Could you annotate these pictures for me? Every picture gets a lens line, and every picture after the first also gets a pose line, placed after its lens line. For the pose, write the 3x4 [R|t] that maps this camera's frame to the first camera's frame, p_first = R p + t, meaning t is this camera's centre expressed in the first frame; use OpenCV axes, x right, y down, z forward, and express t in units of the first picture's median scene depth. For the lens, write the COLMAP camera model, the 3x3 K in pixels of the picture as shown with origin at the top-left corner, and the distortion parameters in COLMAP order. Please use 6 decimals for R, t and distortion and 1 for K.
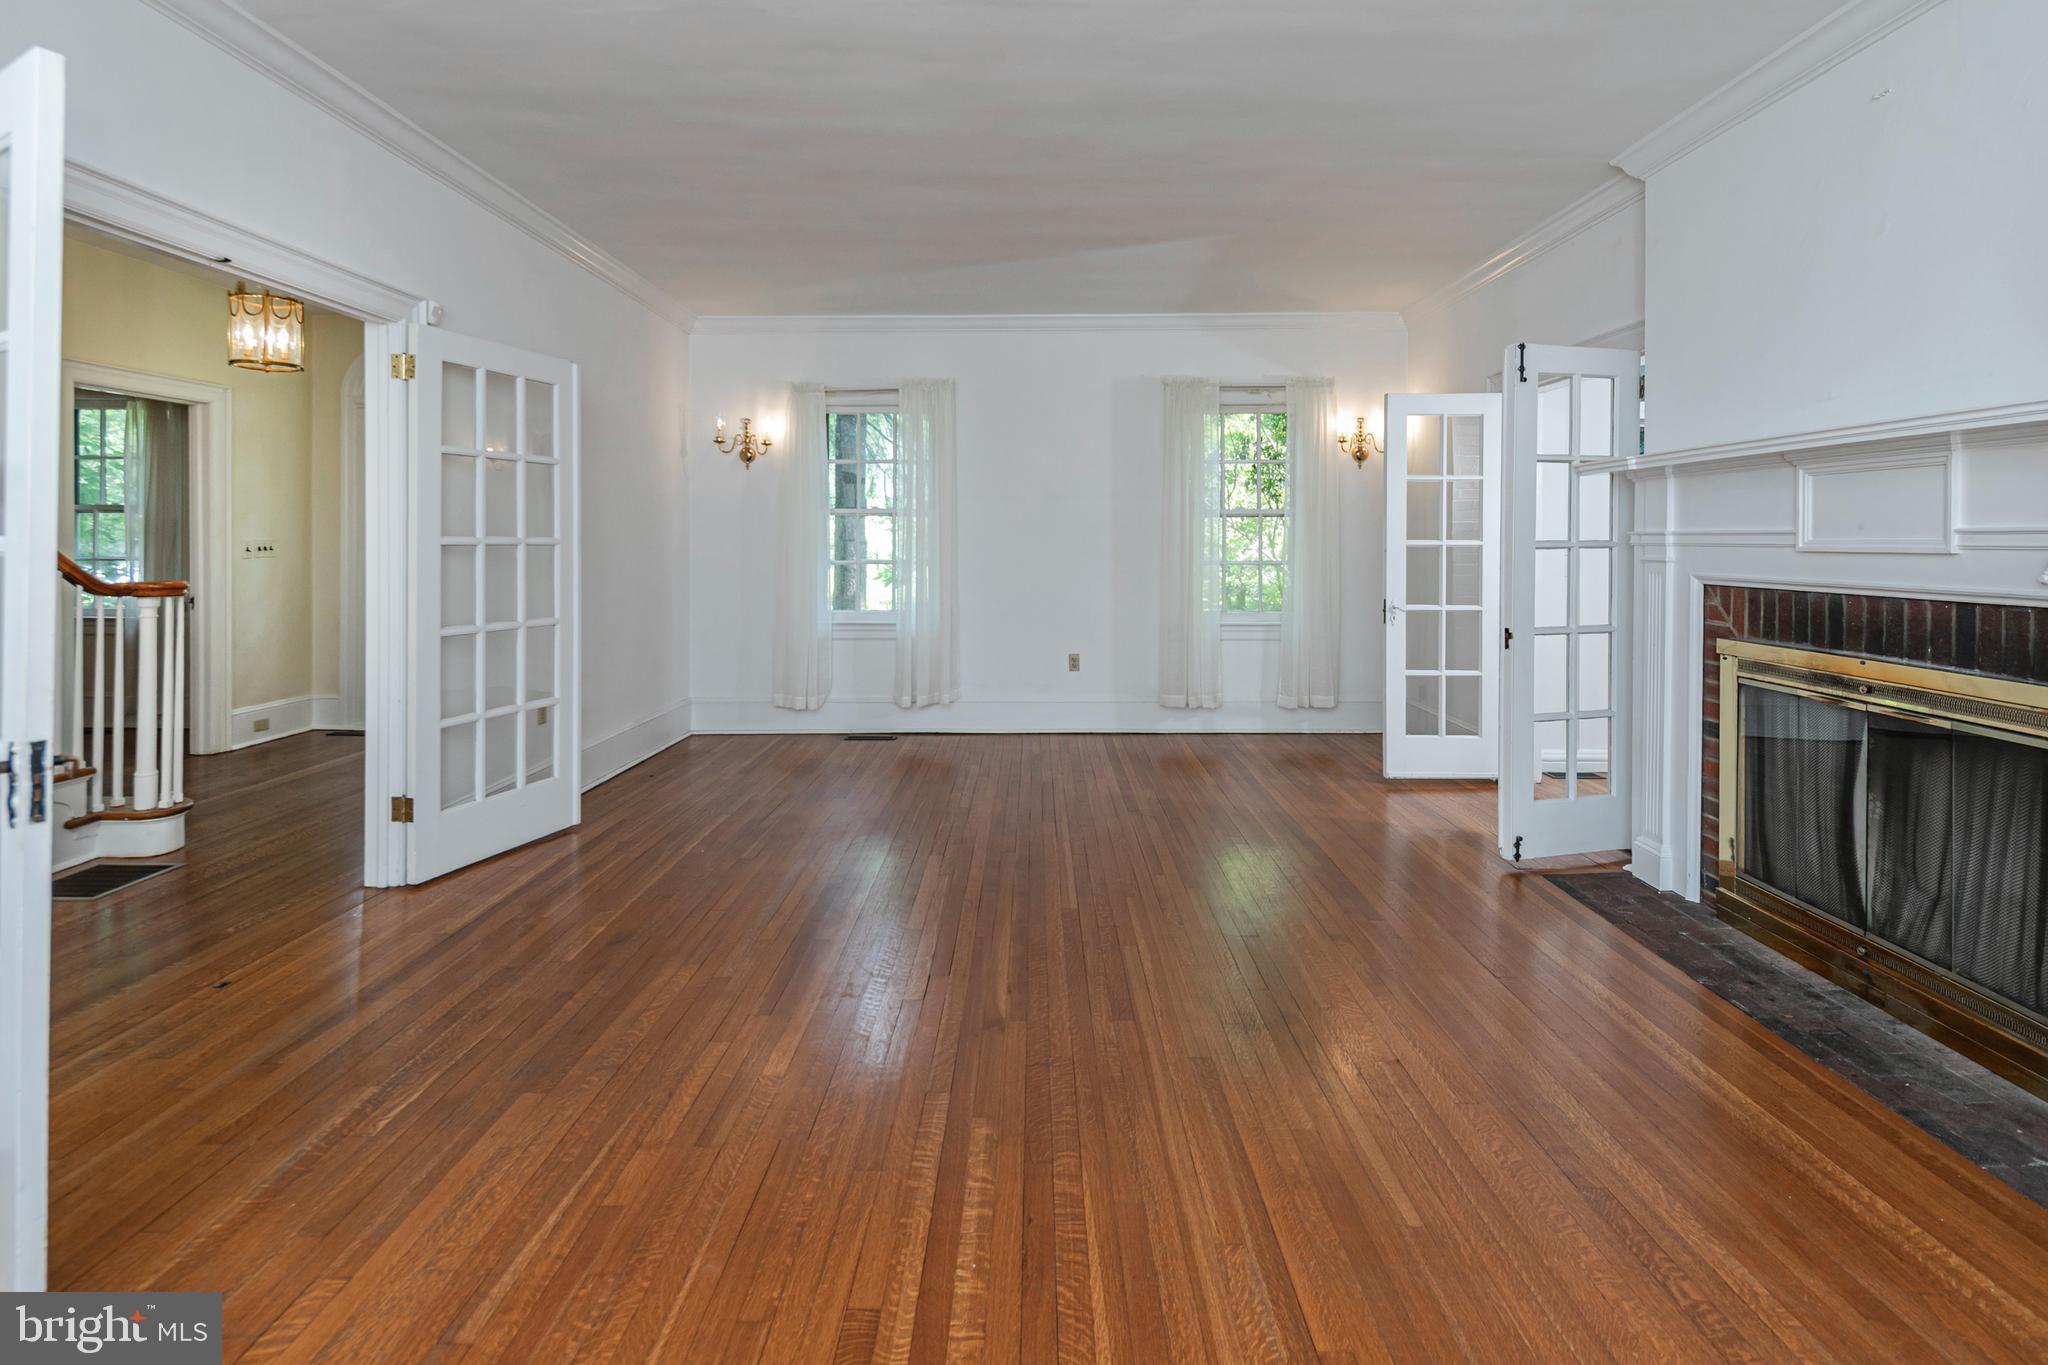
lens RADIAL K [[989.9, 0, 1015.1], [0, 989.9, 544.8], [0, 0, 1]] dist [0.015990, -0.008232]
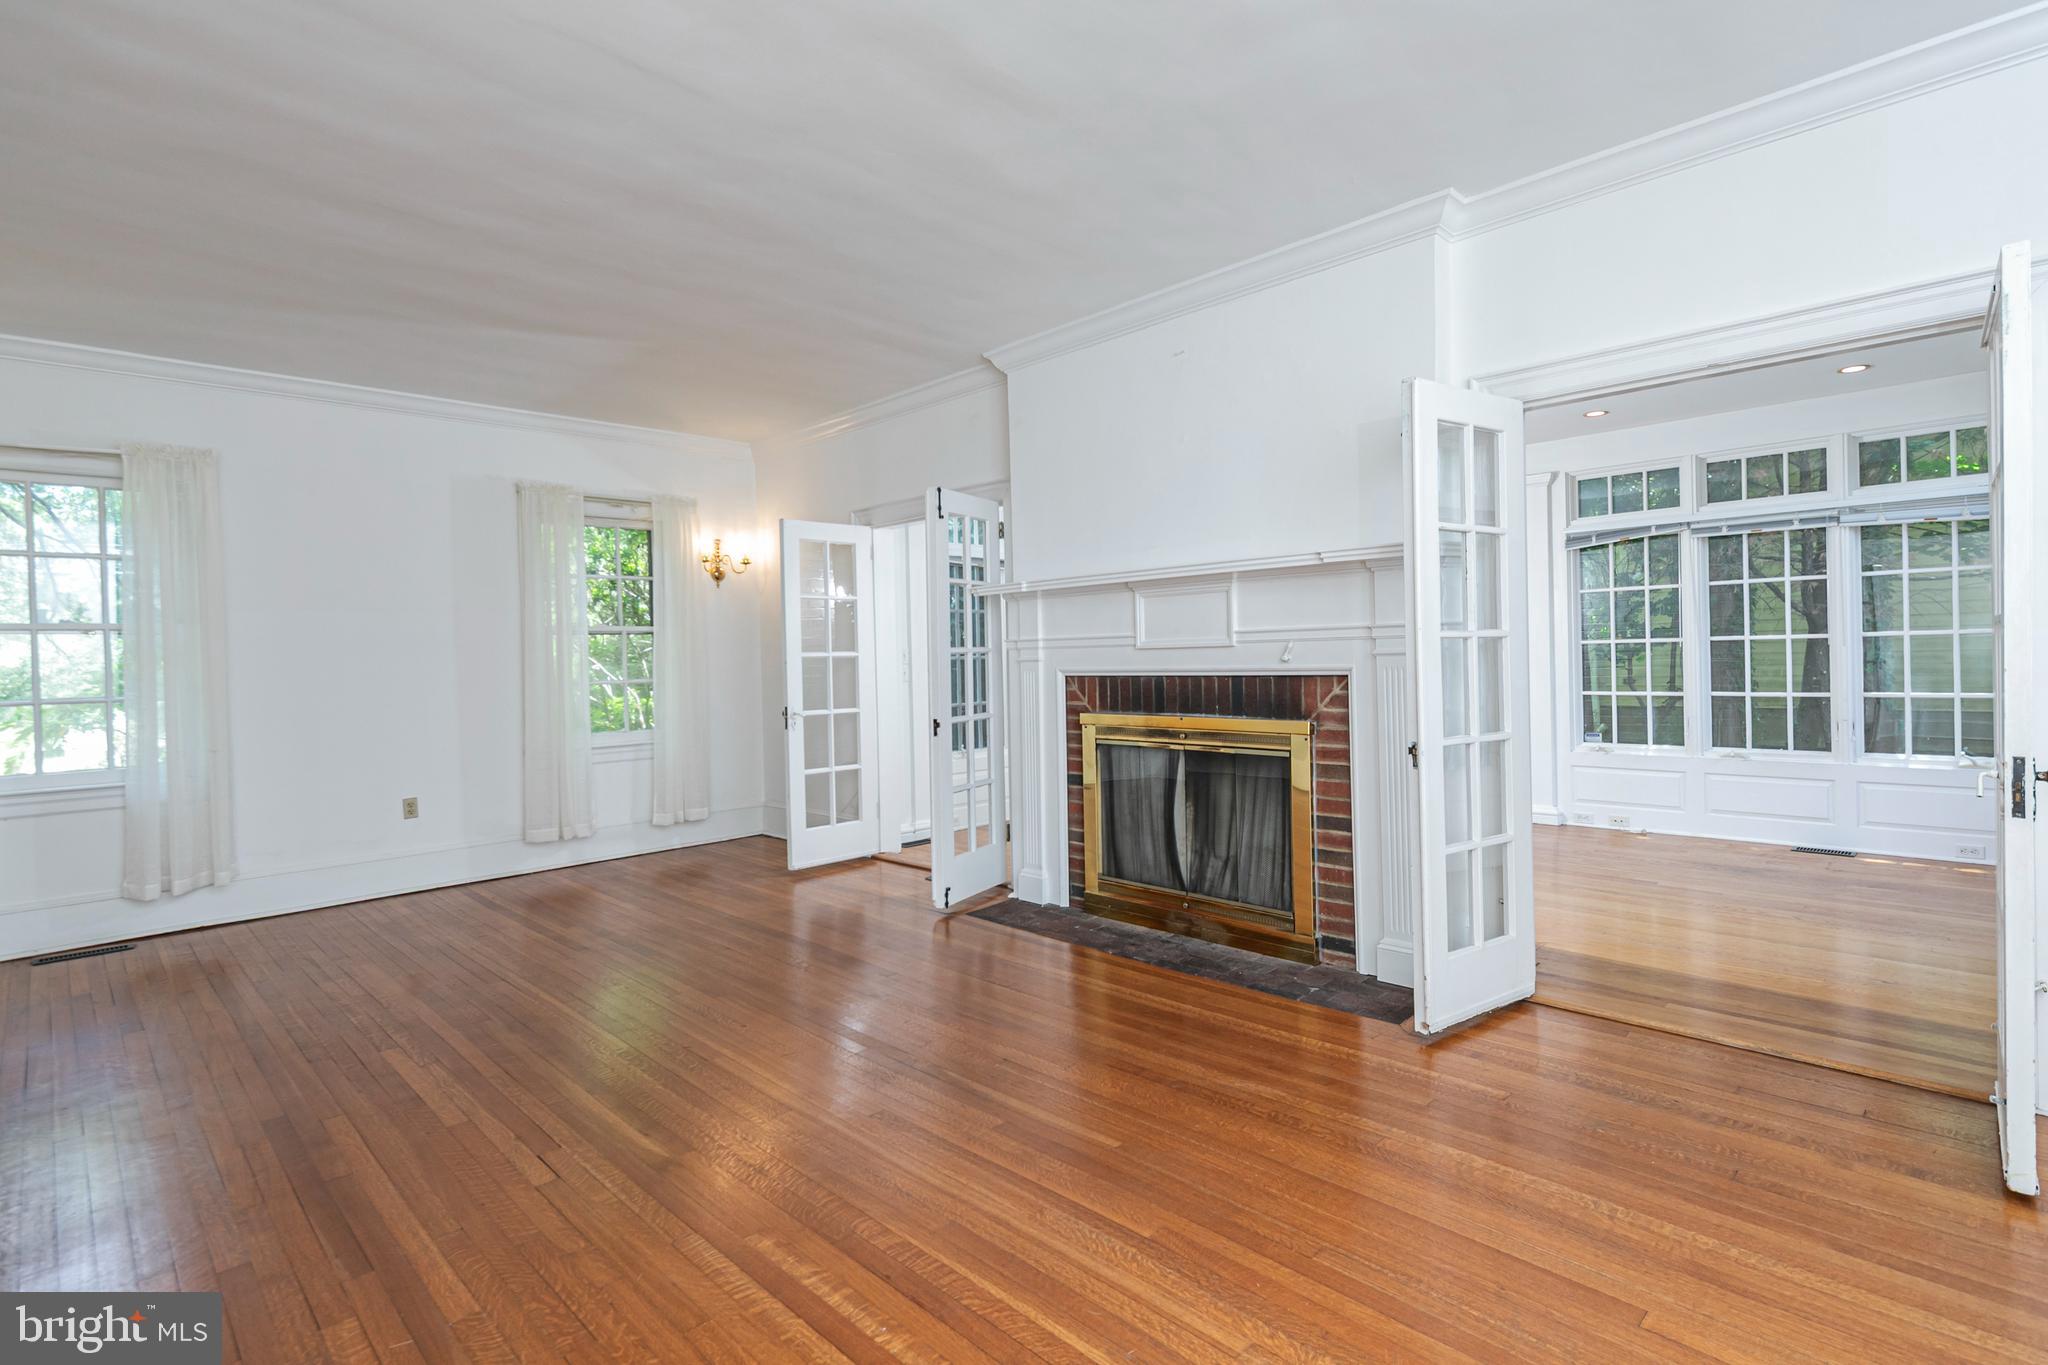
lens RADIAL K [[989.9, 0, 1009.6], [0, 989.9, 677.3], [0, 0, 1]] dist [0.015990, -0.008232]
pose [[0.705316, -0.034026, 0.708076, -0.375127], [0.029956, 0.999386, 0.018185, 0.015760], [-0.708260, 0.008384, 0.705902, 0.094410]]
